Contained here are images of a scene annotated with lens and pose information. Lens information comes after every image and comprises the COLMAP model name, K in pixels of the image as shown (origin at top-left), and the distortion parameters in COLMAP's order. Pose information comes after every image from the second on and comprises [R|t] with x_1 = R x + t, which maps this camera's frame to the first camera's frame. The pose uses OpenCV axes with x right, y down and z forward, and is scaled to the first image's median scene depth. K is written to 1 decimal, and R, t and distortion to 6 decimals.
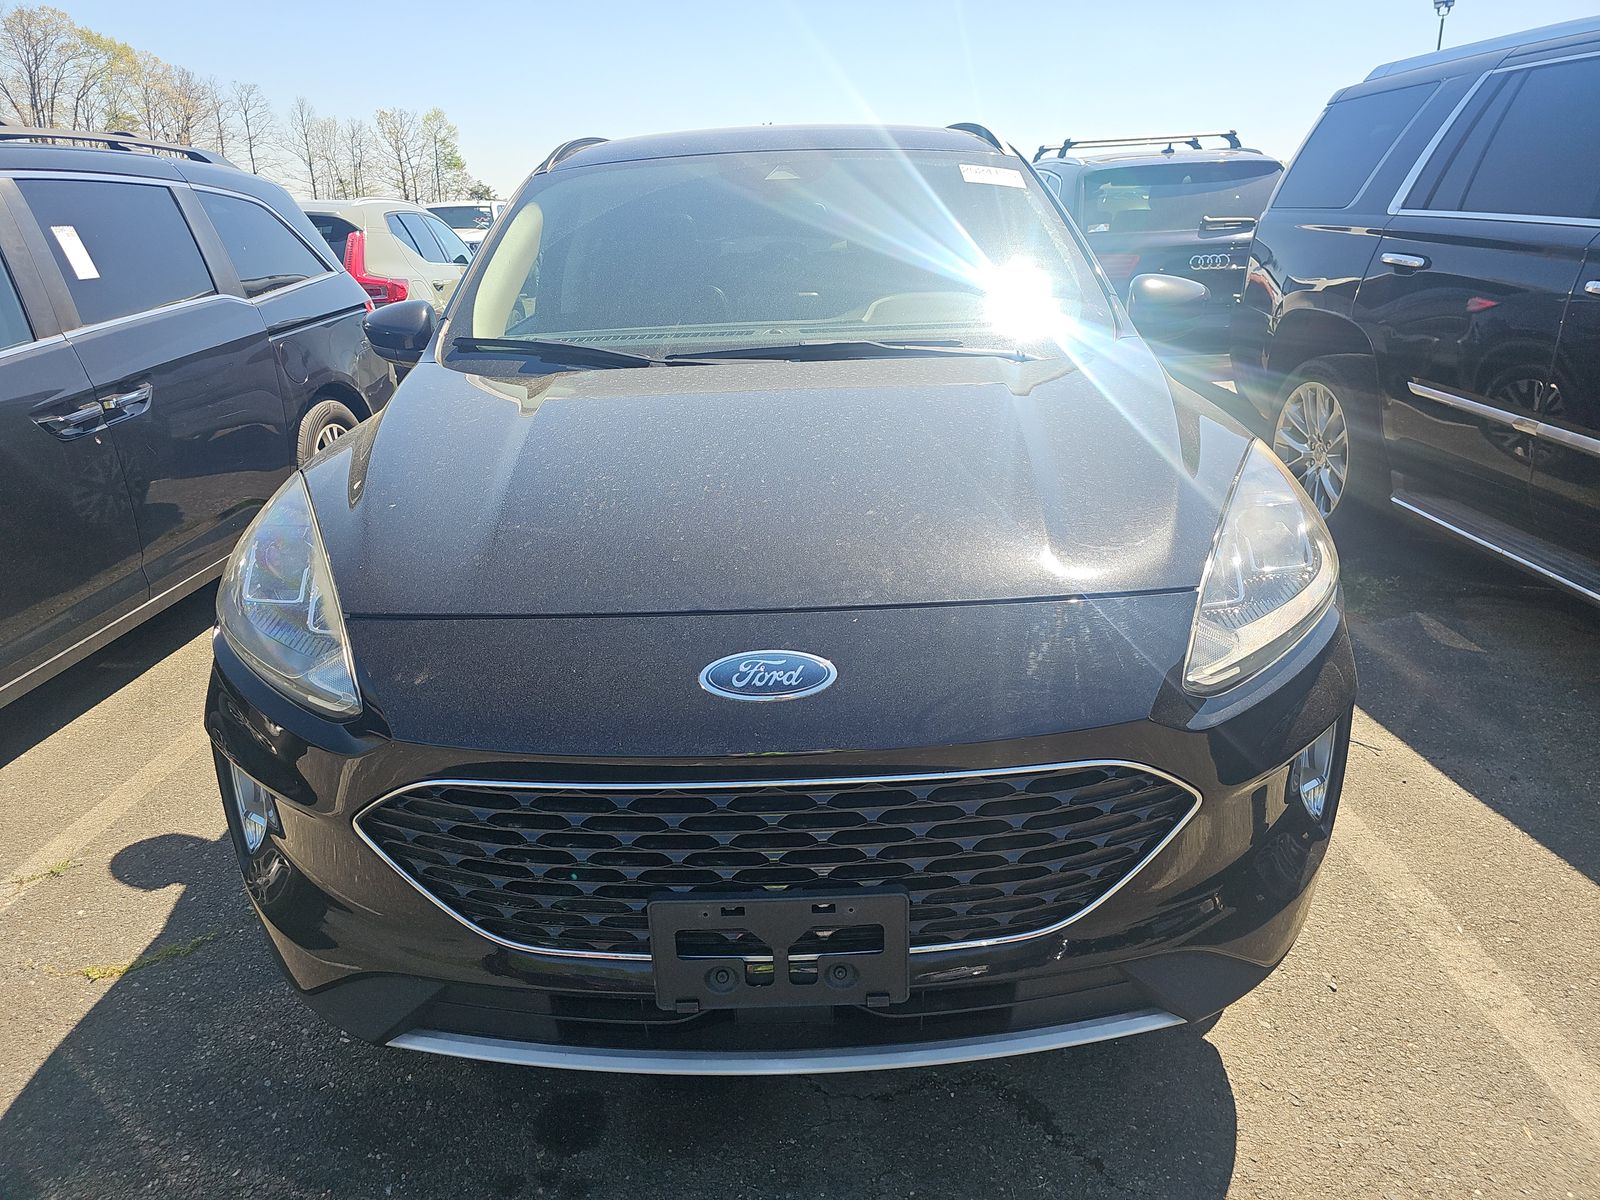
lens RADIAL K [[1117.4, 0, 800.6], [0, 1117.4, 522.1], [0, 0, 1]] dist [0.048861, -0.054359]
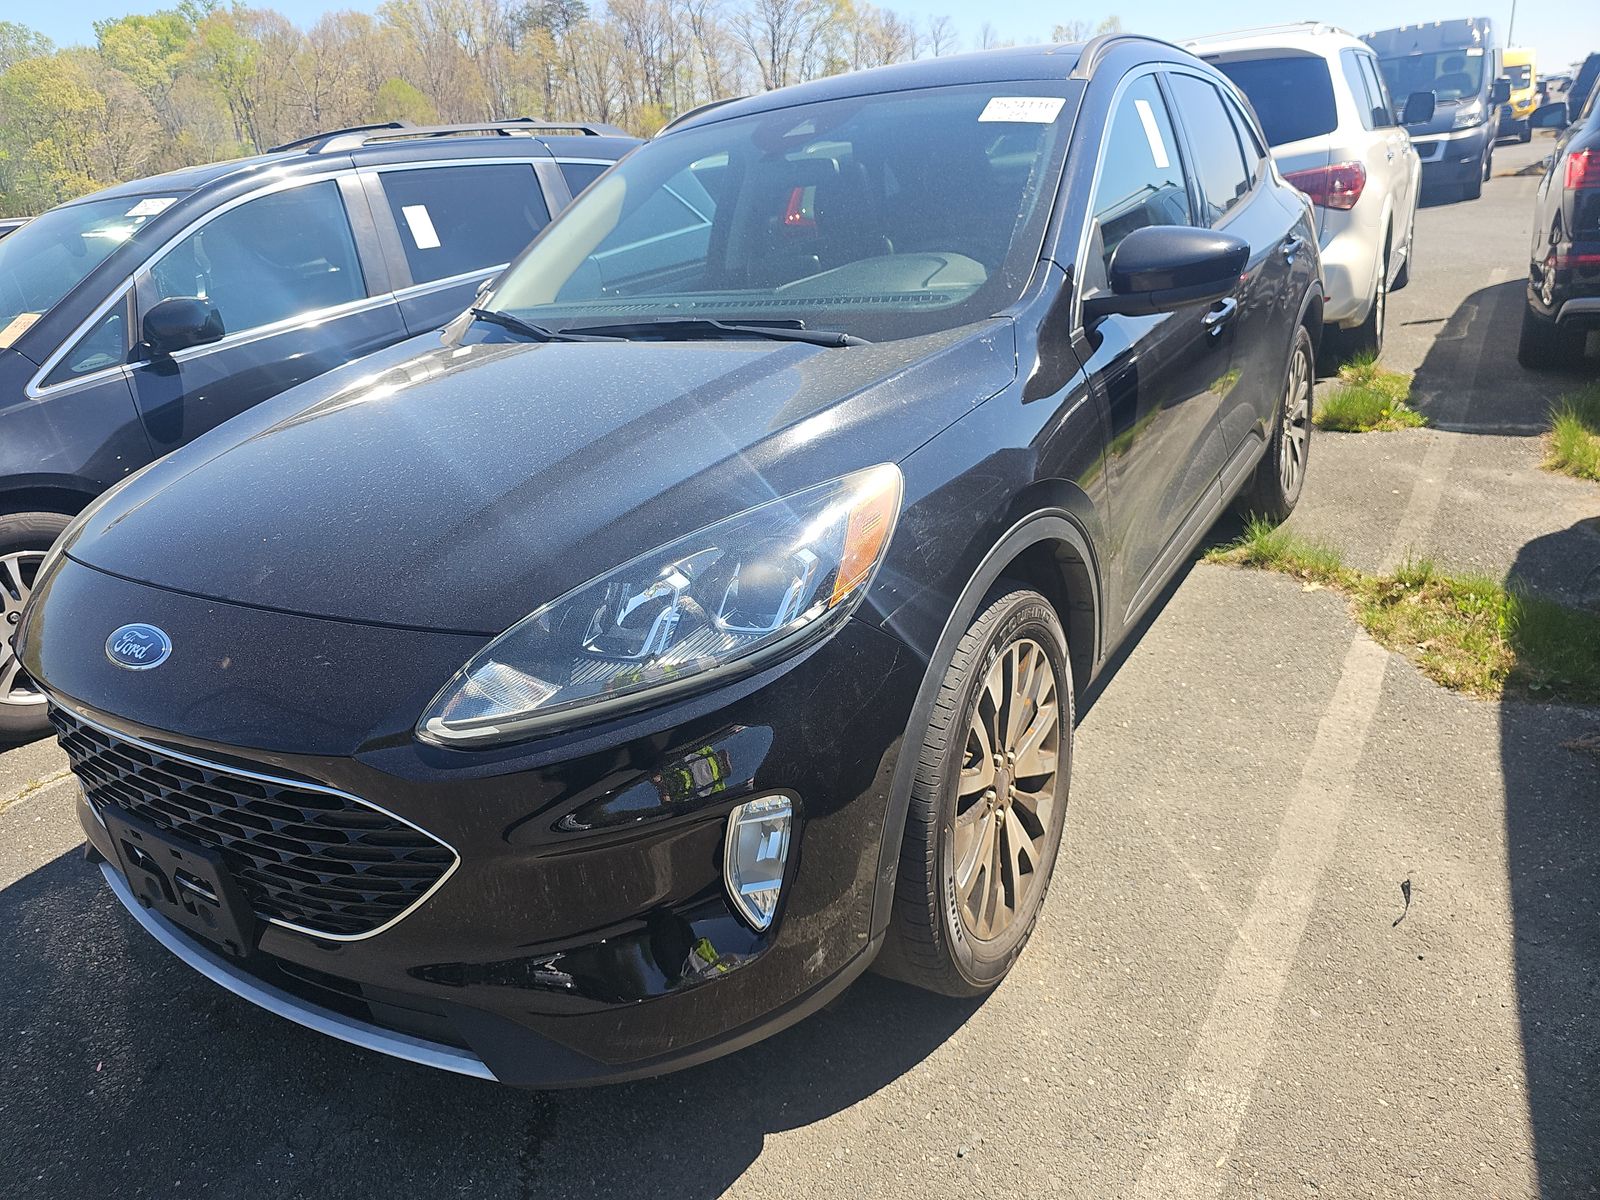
lens RADIAL K [[1117.4, 0, 800.6], [0, 1117.4, 522.1], [0, 0, 1]] dist [0.048861, -0.054359]
pose [[0.817907, 0.117418, -0.563242, 0.113669], [-0.072688, 0.992198, 0.101288, -0.015478], [0.570740, -0.041903, 0.820061, 0.041783]]
